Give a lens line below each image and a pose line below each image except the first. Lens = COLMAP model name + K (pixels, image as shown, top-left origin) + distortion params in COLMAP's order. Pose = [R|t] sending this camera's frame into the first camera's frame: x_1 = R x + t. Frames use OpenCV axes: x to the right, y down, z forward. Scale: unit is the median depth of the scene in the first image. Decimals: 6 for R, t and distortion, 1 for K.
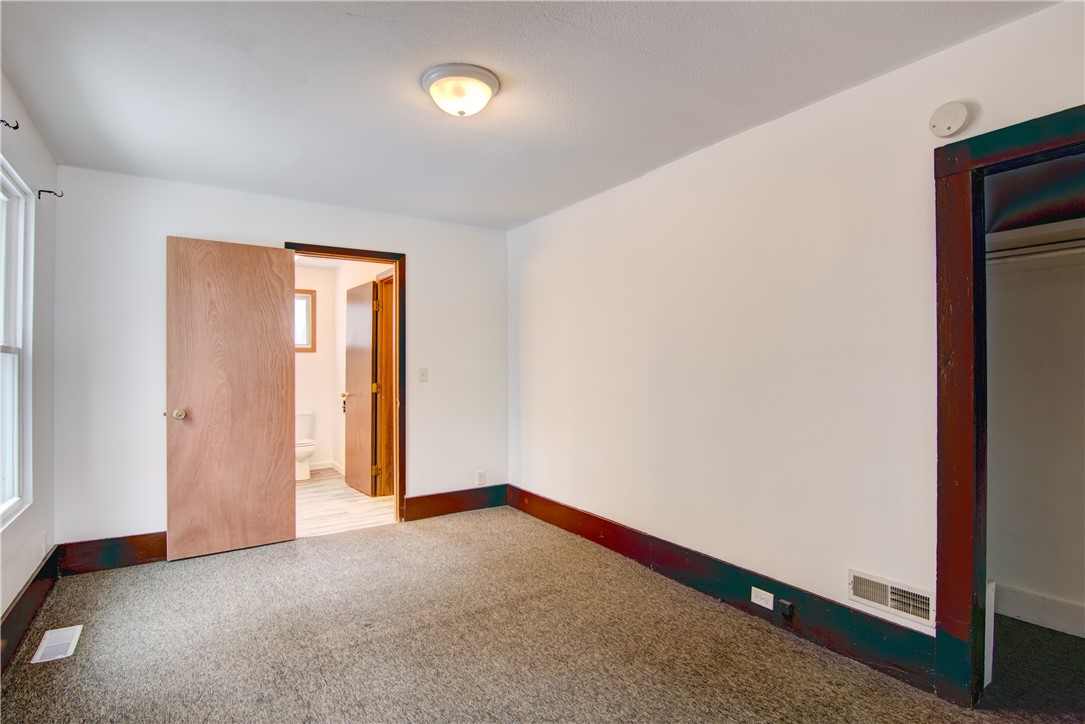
lens RADIAL K [[569.0, 0, 536.7], [0, 569.0, 360.7], [0, 0, 1]] dist [-0.000705, -0.012486]
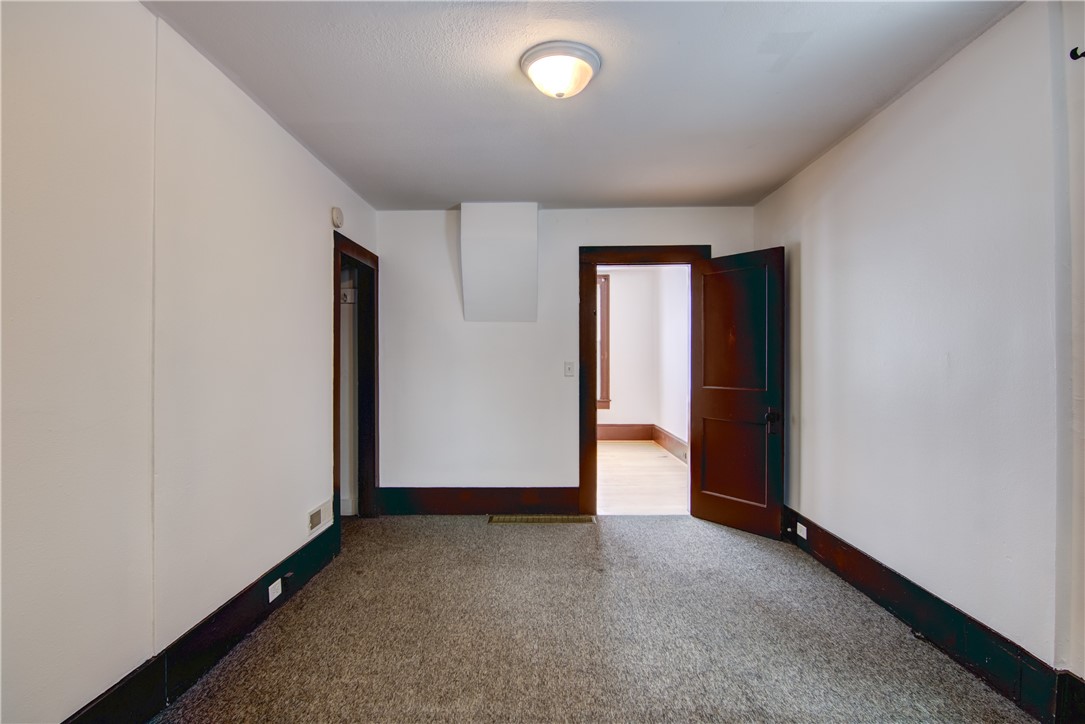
lens RADIAL K [[569.0, 0, 536.7], [0, 569.0, 360.7], [0, 0, 1]] dist [-0.000705, -0.012486]
pose [[-0.842480, 0.005319, 0.538702, -0.629364], [-0.001248, 0.999929, -0.011825, 0.025413], [-0.538727, -0.010634, -0.842413, 1.868484]]
